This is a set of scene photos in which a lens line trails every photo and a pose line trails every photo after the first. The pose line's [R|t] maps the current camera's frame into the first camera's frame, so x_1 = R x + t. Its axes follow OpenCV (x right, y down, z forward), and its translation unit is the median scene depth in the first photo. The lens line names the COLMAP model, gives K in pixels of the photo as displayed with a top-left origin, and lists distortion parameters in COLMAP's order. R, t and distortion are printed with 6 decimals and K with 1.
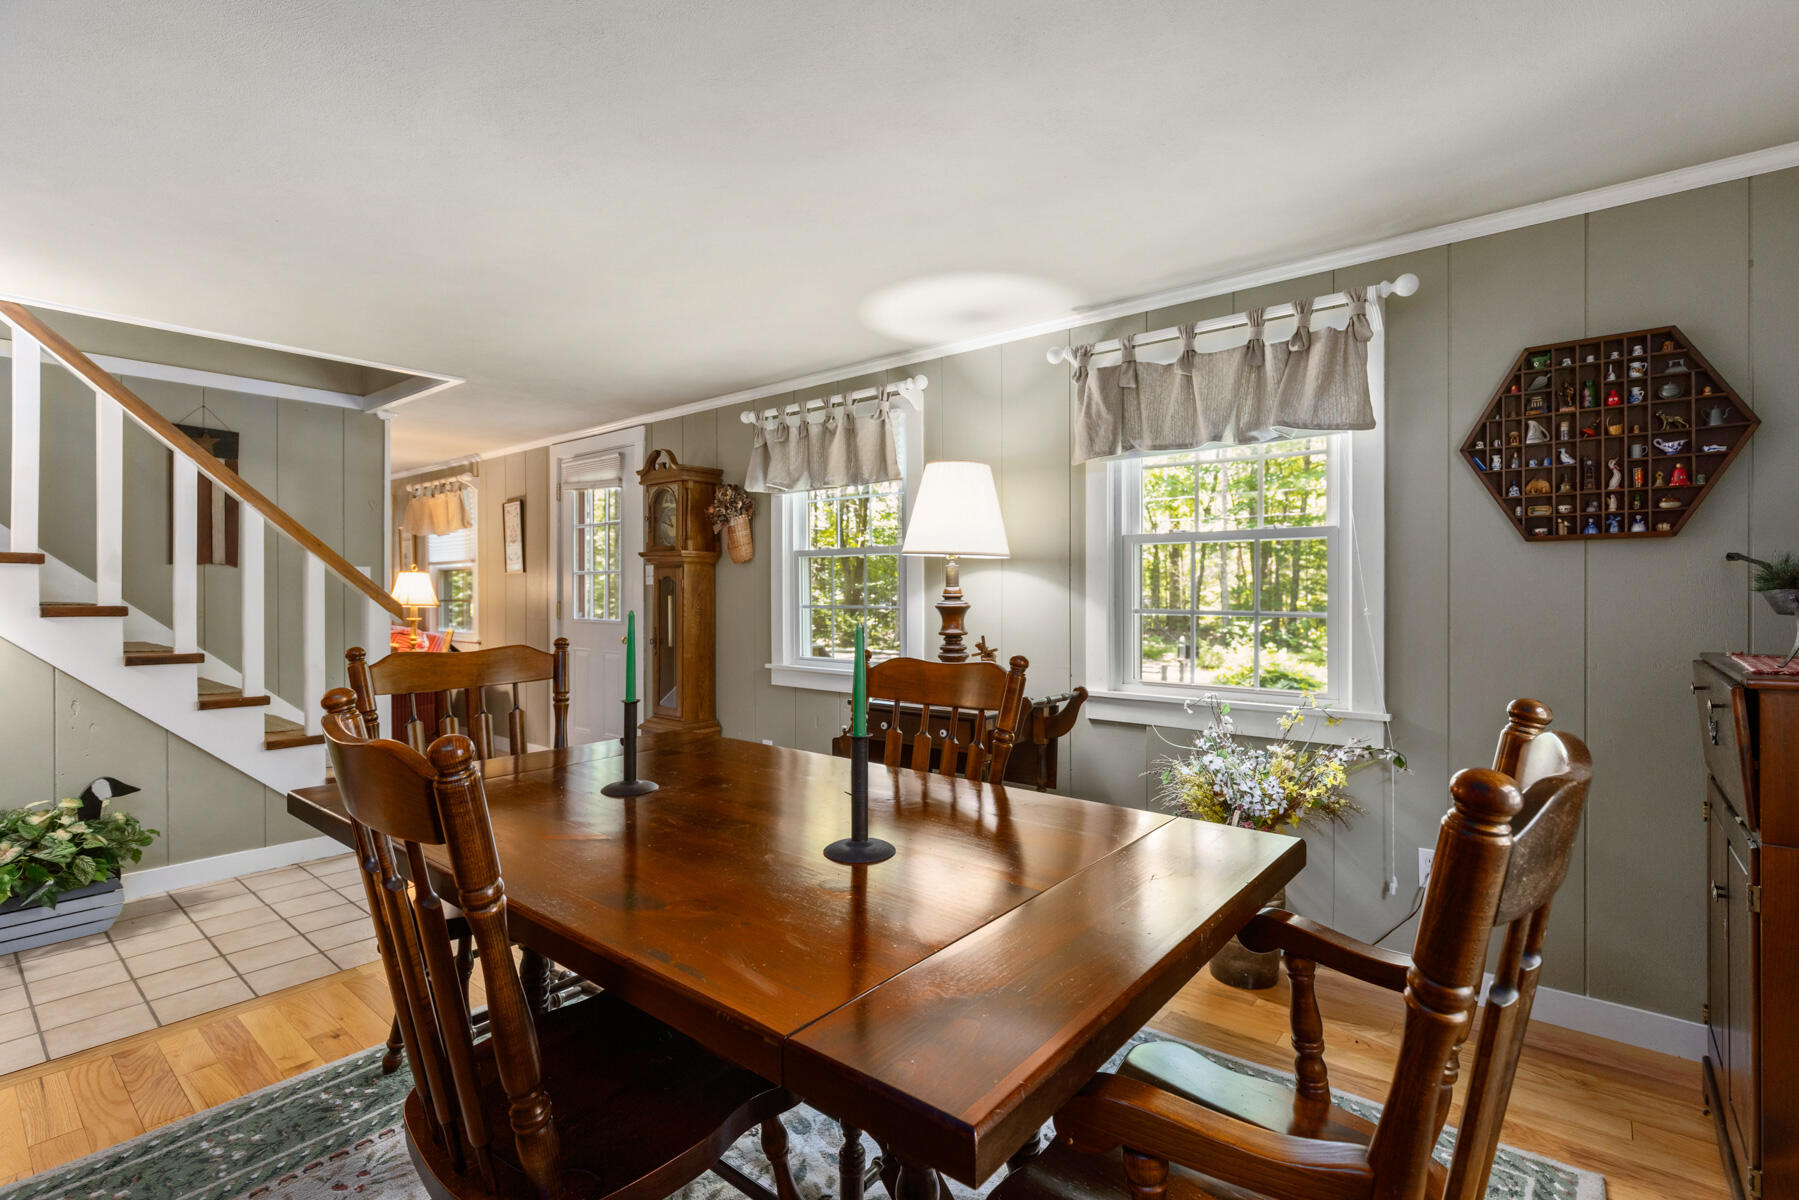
lens RADIAL K [[830.4, 0, 925.3], [0, 830.4, 588.8], [0, 0, 1]] dist [-0.001622, -0.000579]
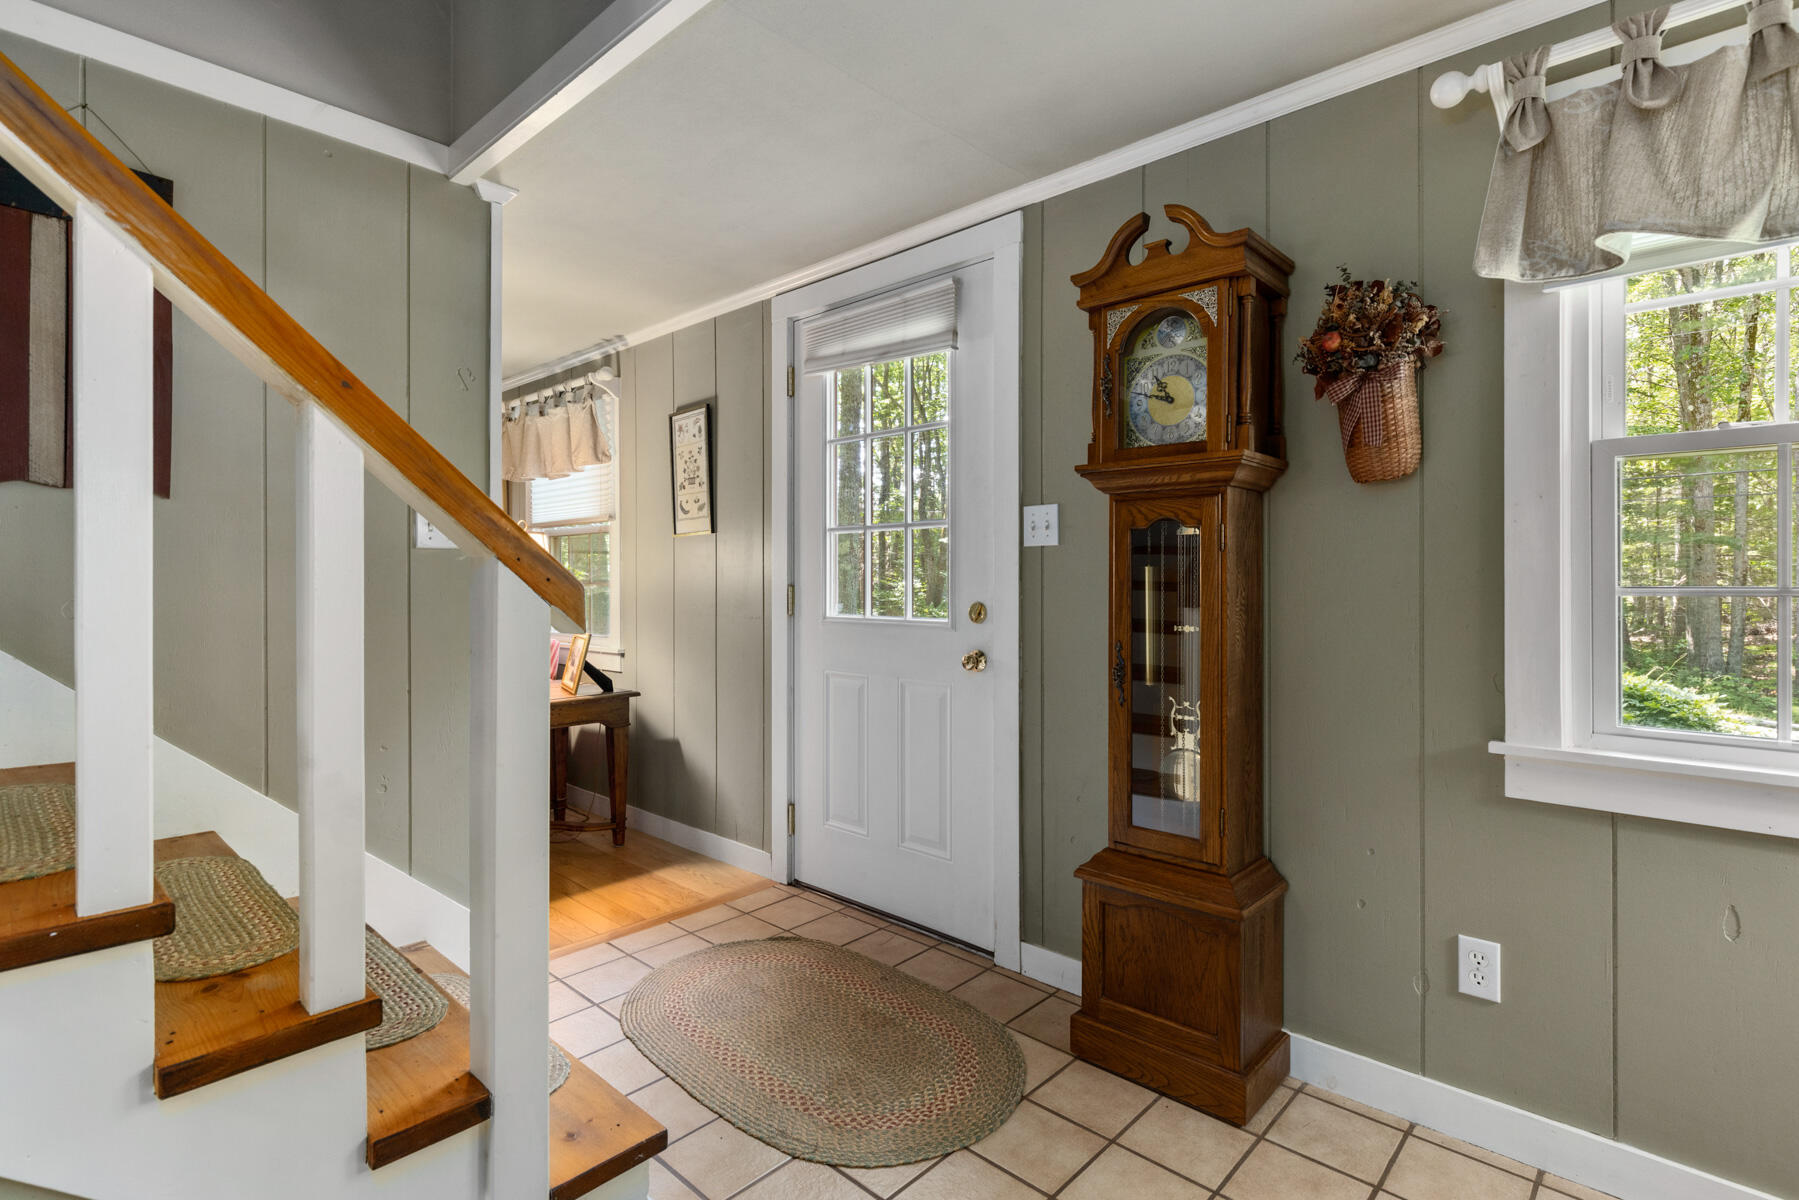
lens RADIAL K [[857.3, 0, 933.1], [0, 857.3, 594.5], [0, 0, 1]] dist [-0.001376, -0.000671]
pose [[0.998743, 0.003145, -0.050018, -0.323457], [-0.002348, 0.999870, 0.015976, 0.012897], [0.050062, -0.015838, 0.998621, 0.450771]]
